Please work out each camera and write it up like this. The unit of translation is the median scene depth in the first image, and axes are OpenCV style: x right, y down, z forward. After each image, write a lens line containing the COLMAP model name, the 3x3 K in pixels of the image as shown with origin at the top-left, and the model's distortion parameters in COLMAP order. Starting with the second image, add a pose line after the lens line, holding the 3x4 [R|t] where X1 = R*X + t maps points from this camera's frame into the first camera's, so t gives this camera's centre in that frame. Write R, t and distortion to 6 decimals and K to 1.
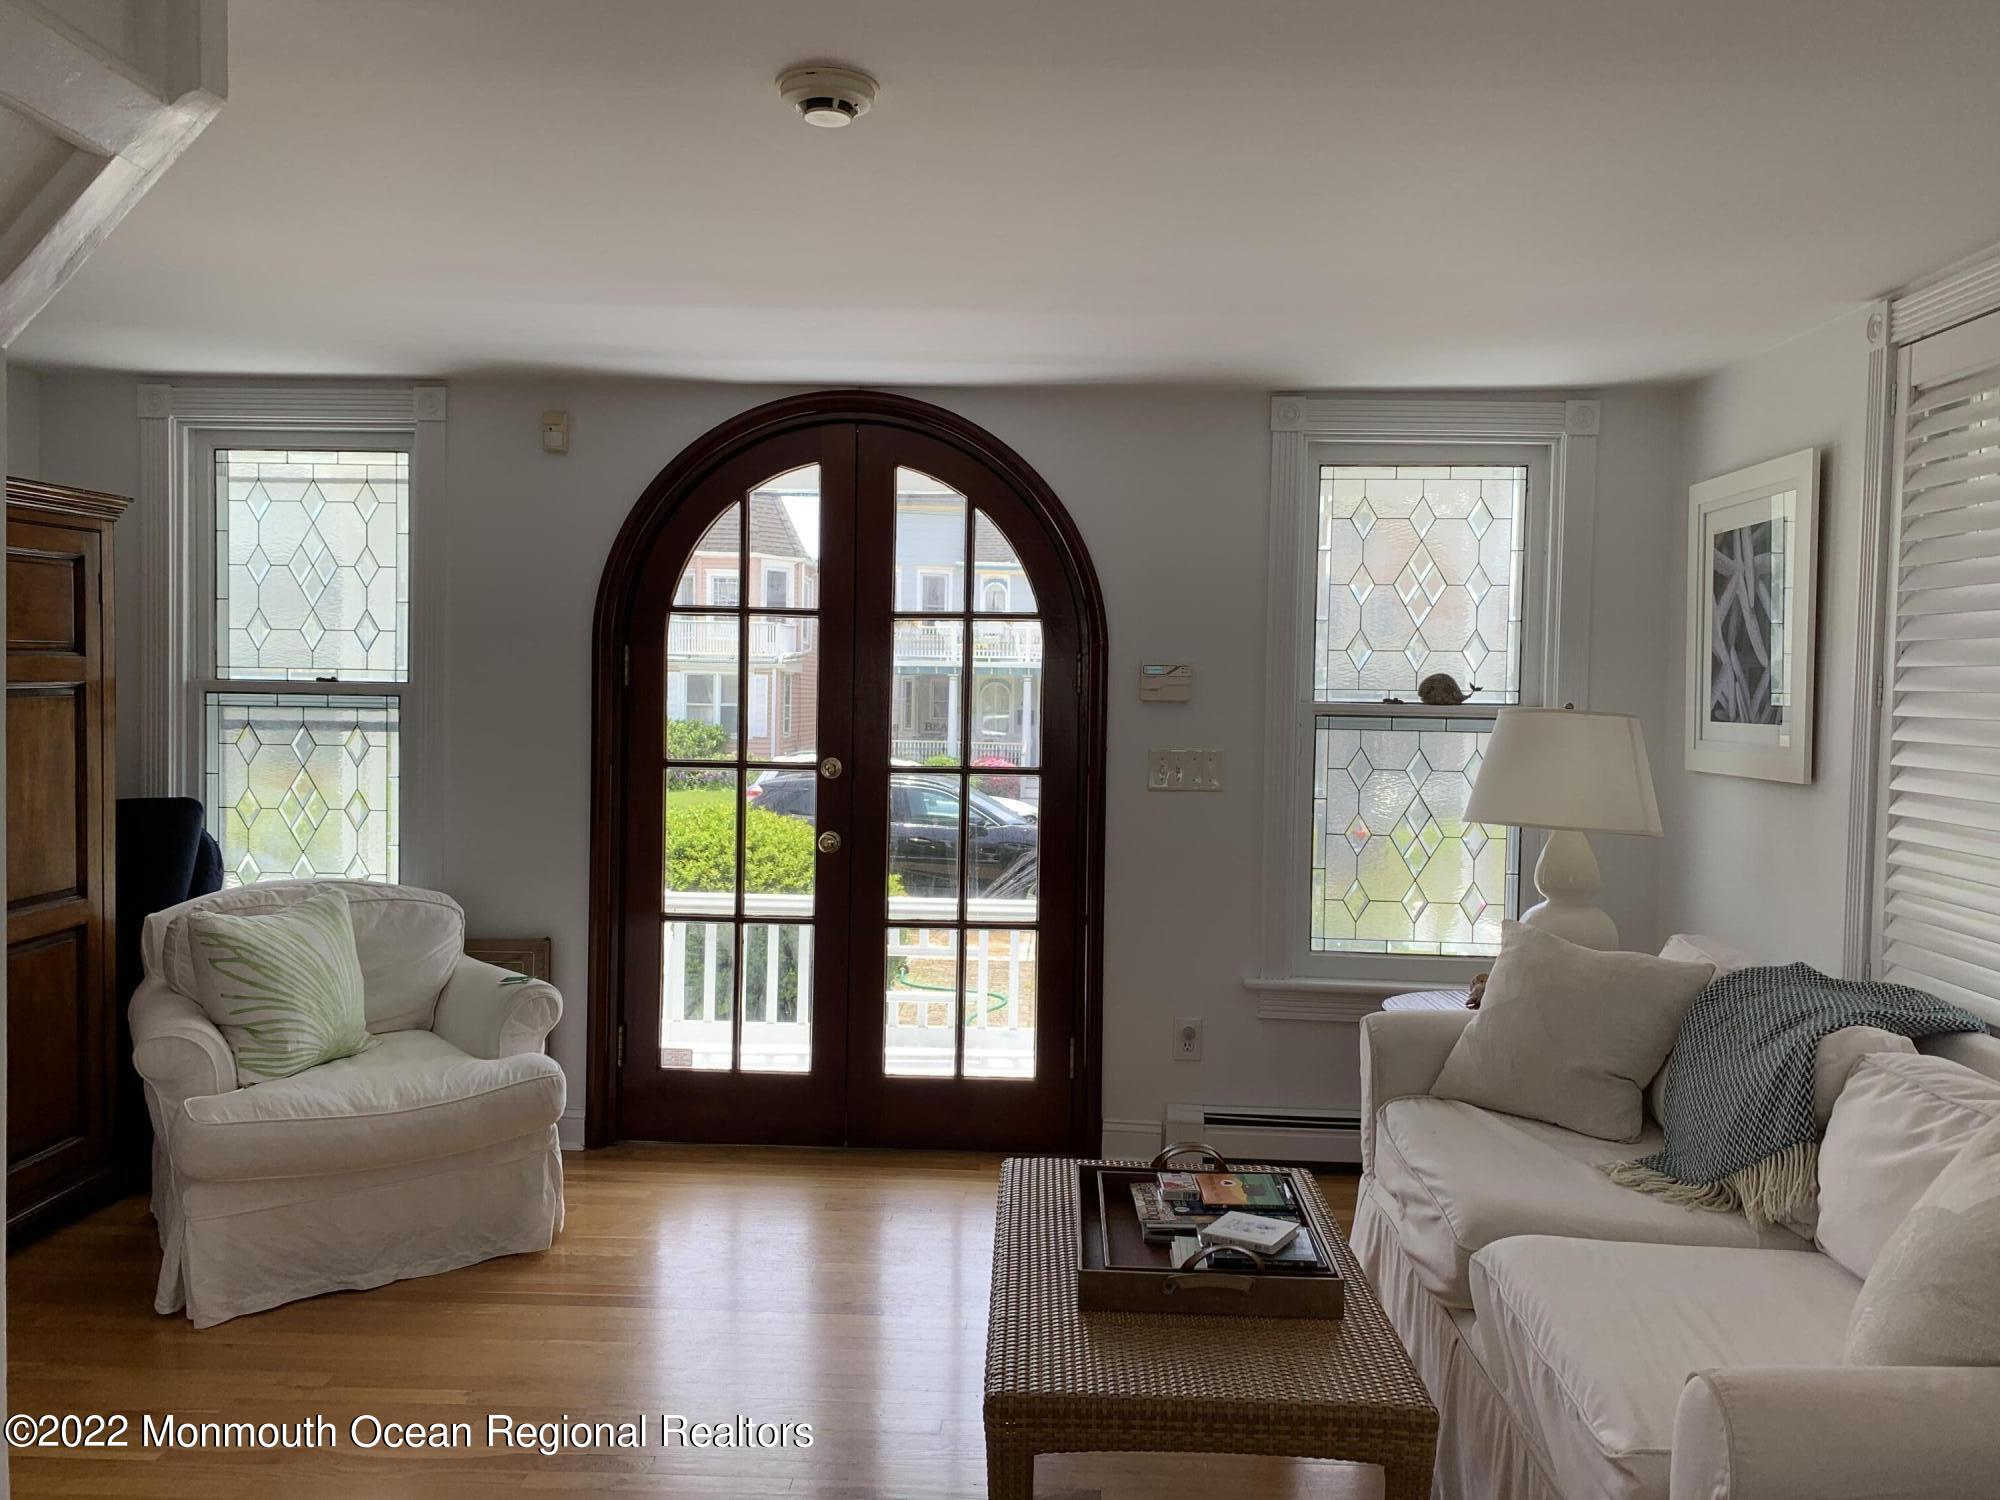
lens RADIAL K [[1528.6, 0, 1011.1], [0, 1528.6, 743.6], [0, 0, 1]] dist [0.047471, -0.052877]
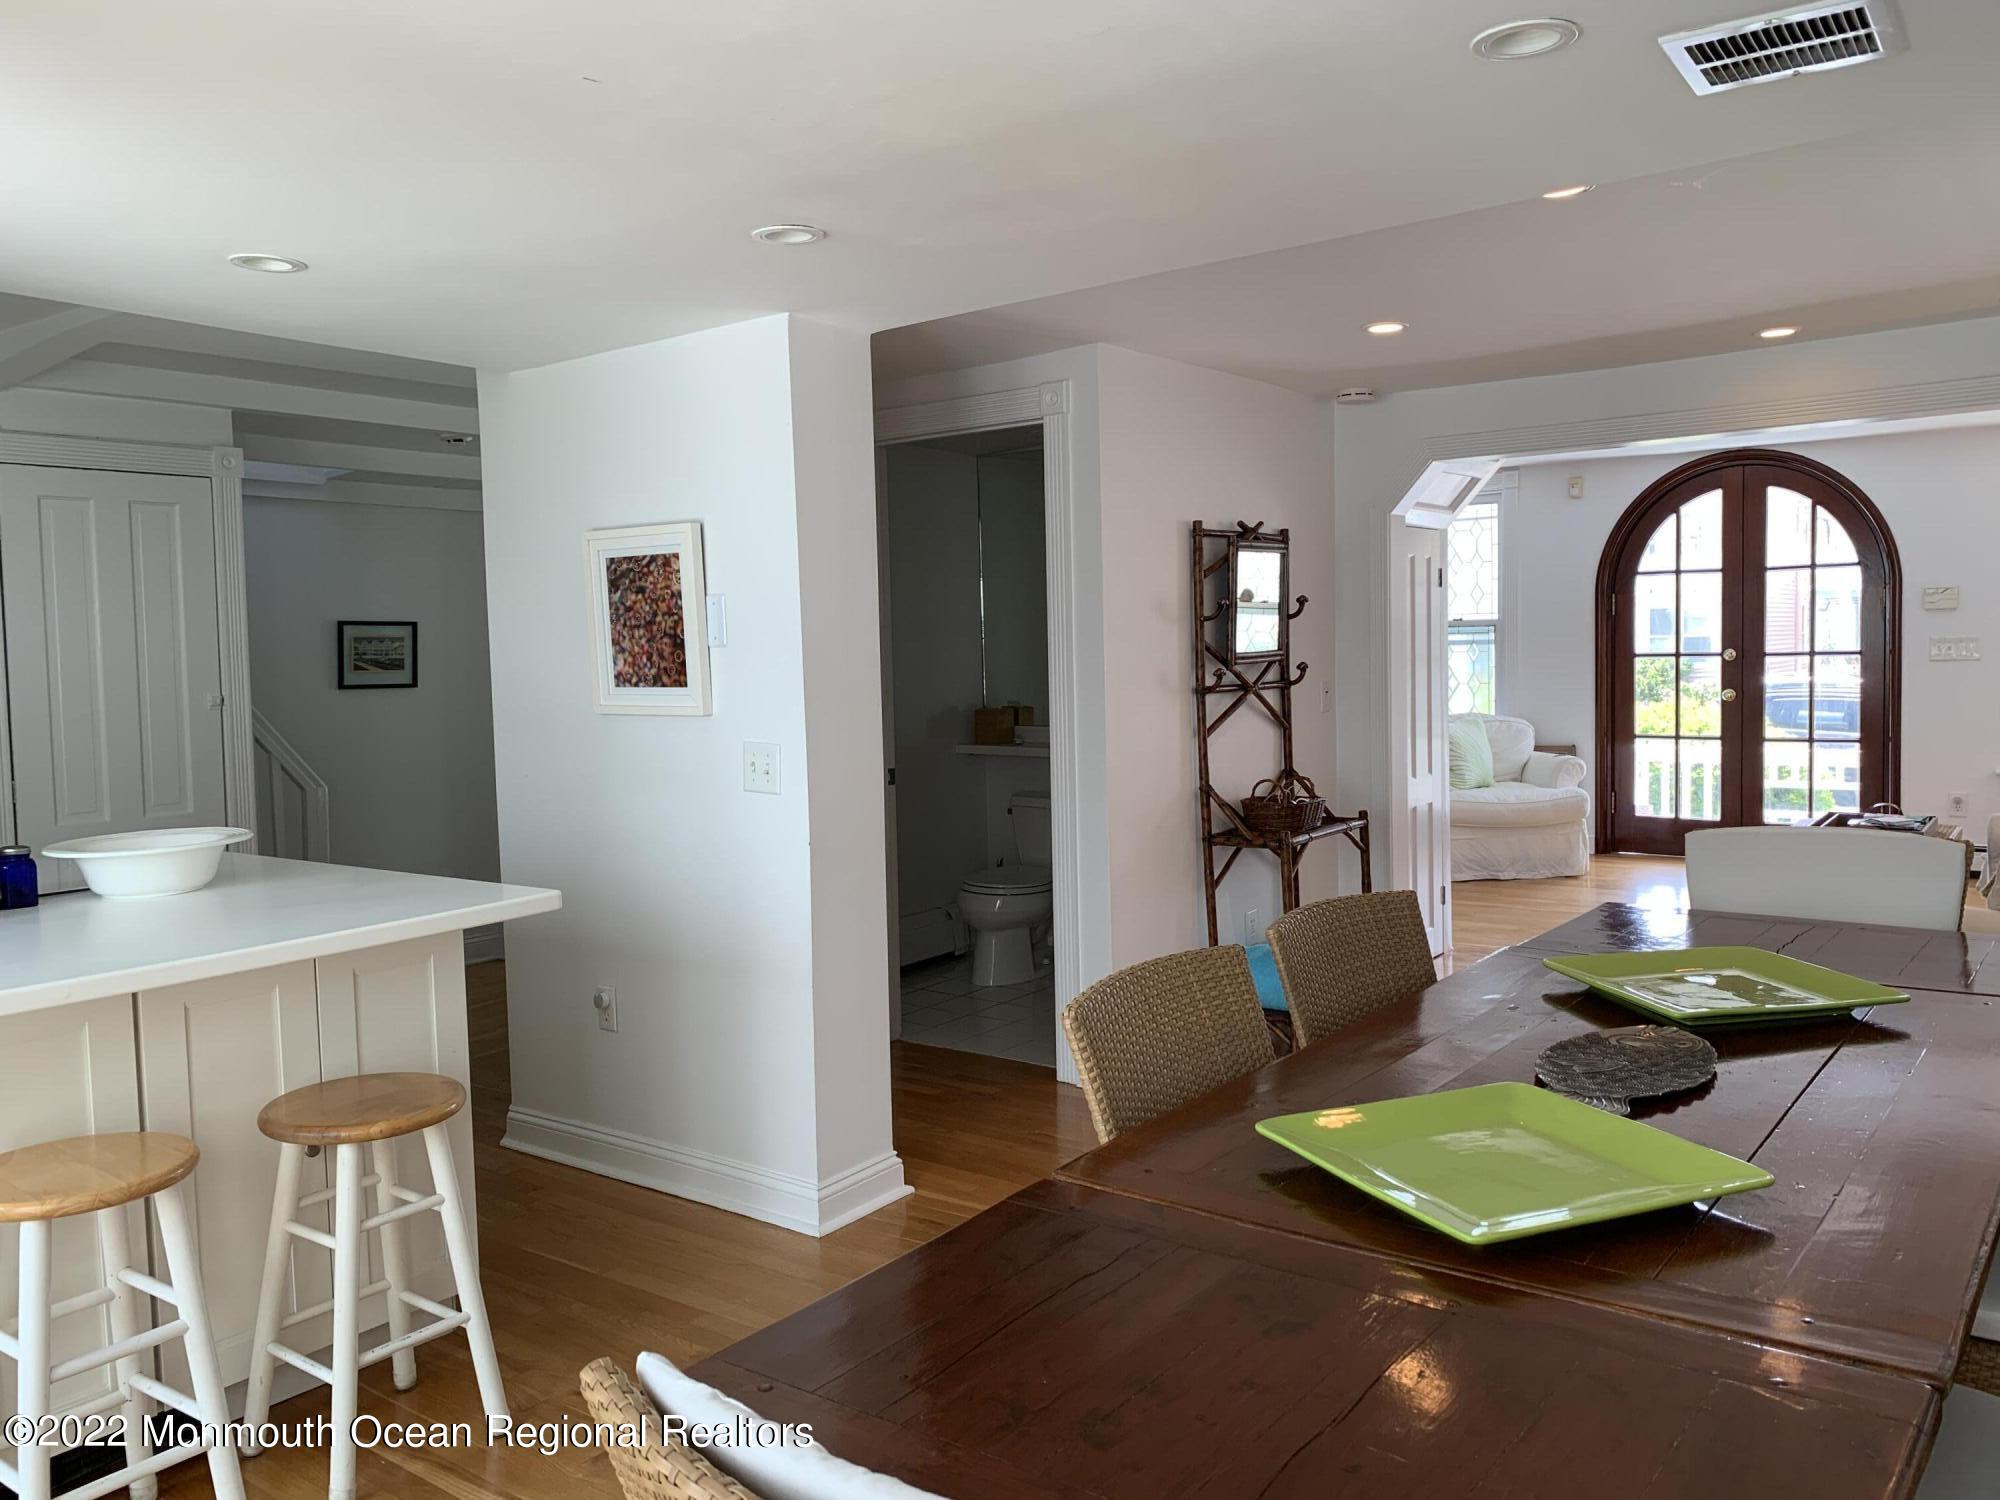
lens RADIAL K [[1528.6, 0, 1060.5], [0, 1528.6, 722.9], [0, 0, 1]] dist [0.047471, -0.052877]
pose [[0.838610, -0.008785, -0.544662, 0.212781], [0.016413, 0.999823, 0.009144, 0.067337], [0.544485, -0.016608, 0.838606, -0.979977]]
